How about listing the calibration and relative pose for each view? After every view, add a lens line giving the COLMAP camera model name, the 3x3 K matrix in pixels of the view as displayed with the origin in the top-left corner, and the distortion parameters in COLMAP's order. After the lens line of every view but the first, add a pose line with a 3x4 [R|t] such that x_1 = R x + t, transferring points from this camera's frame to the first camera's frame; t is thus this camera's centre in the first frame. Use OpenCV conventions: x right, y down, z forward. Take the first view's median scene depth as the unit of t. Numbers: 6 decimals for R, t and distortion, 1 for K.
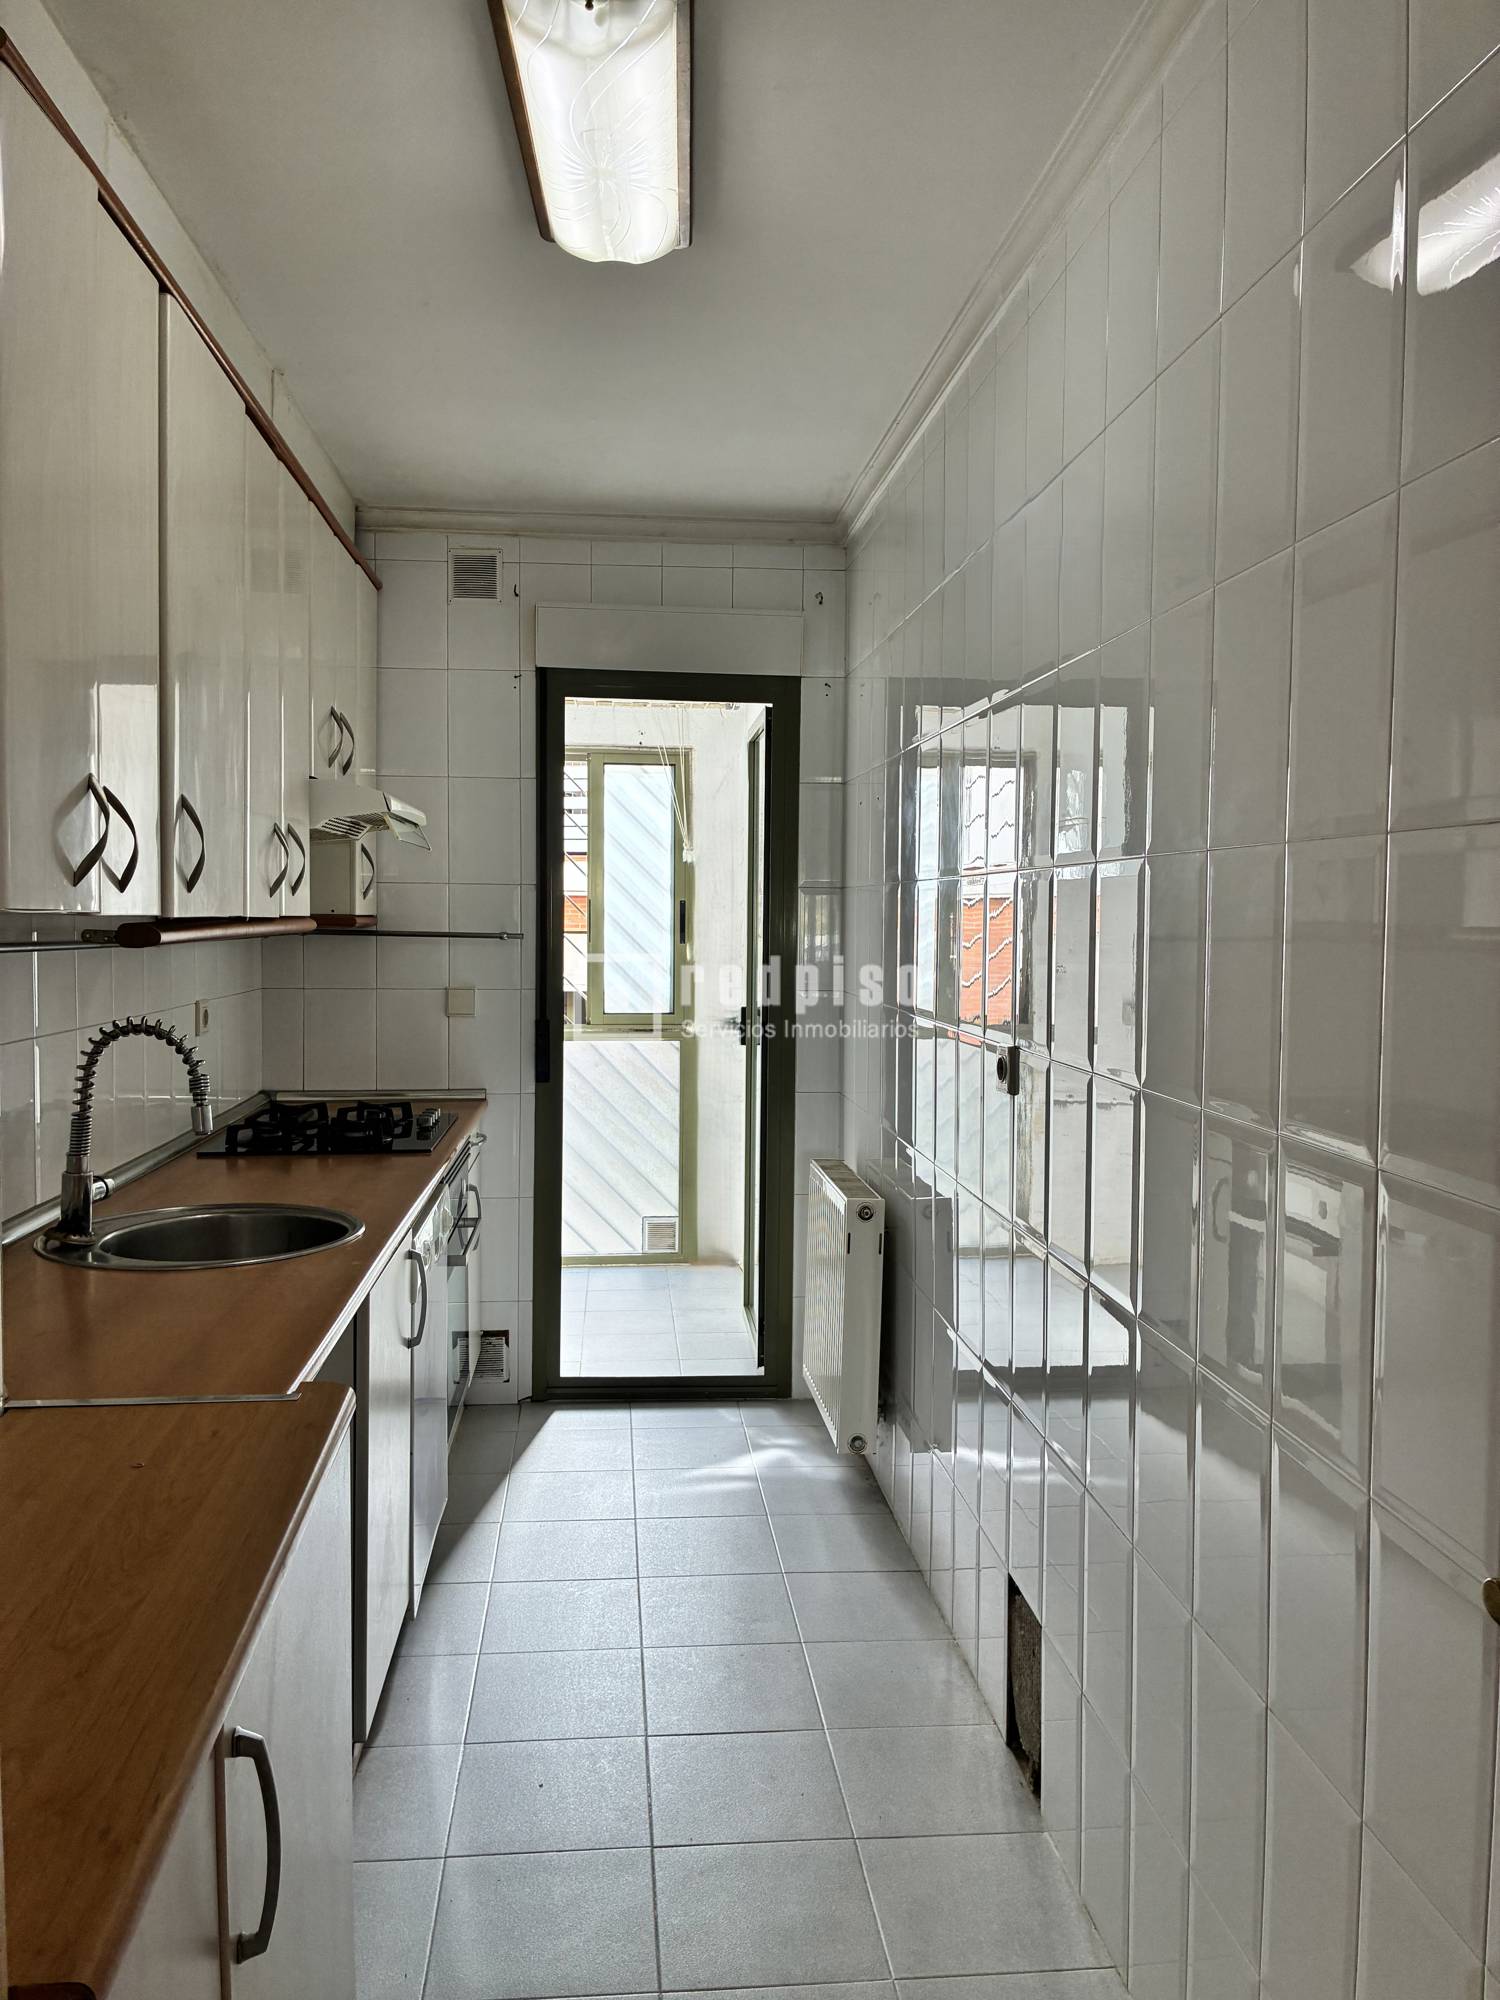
lens RADIAL K [[1537.5, 0, 748.9], [0, 1537.5, 996.3], [0, 0, 1]] dist [-0.003791, -0.019105]
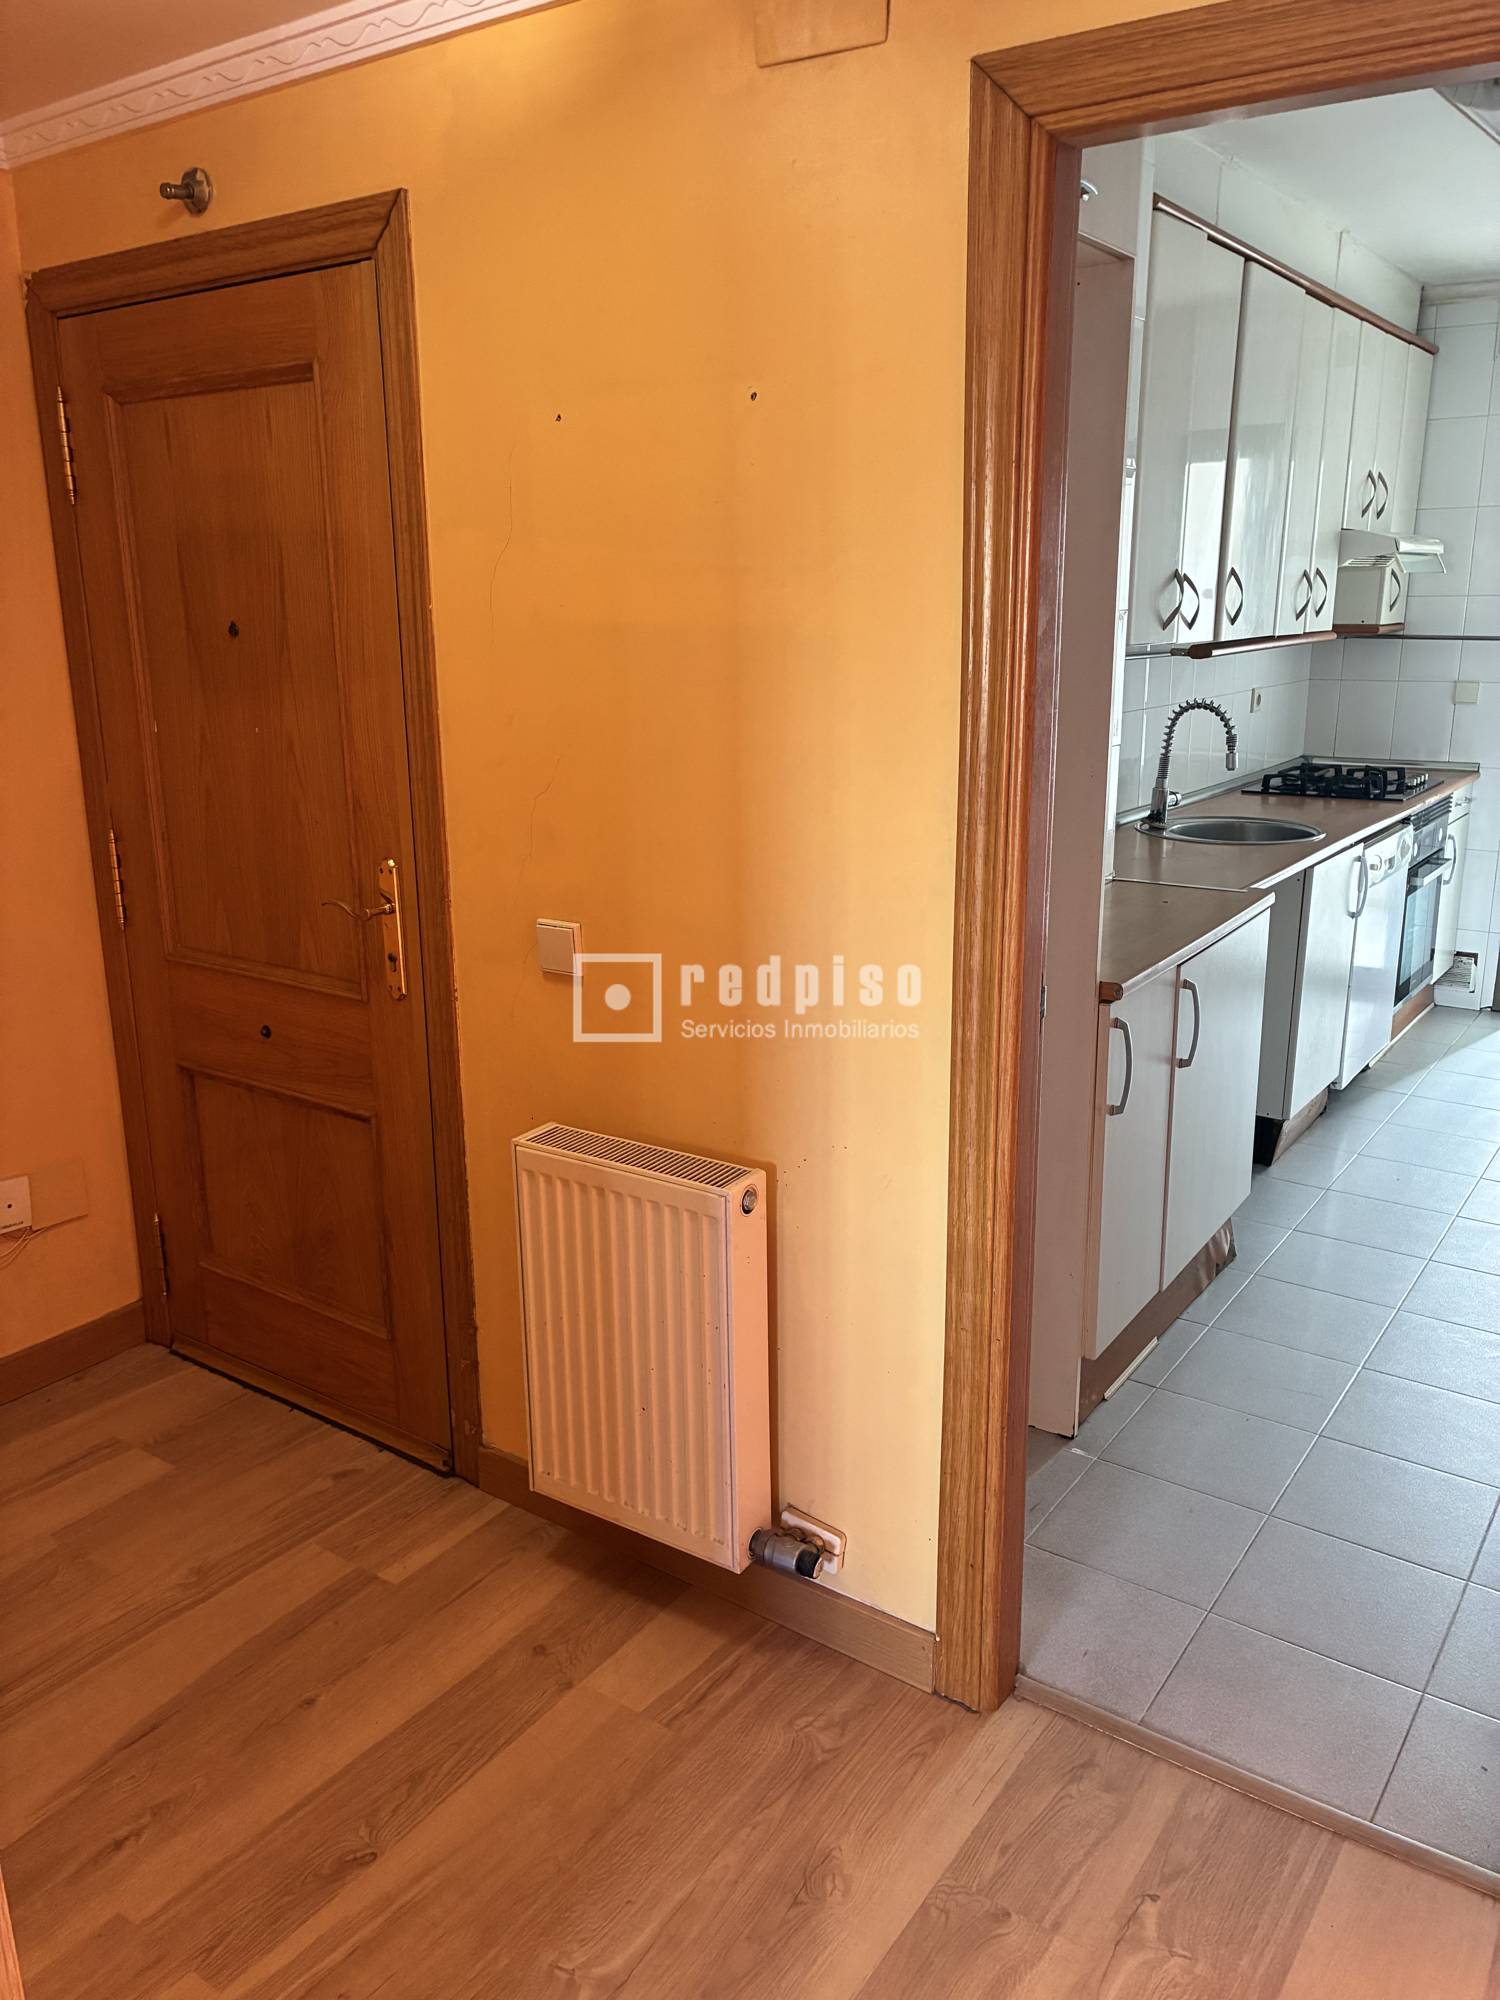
lens RADIAL K [[1537.5, 0, 746.8], [0, 1537.5, 1002.3], [0, 0, 1]] dist [-0.003791, -0.019105]
pose [[0.766232, 0.148628, -0.625139, 0.330575], [-0.015889, 0.976966, 0.212800, -0.011947], [0.642367, -0.153121, 0.750945, -0.652502]]
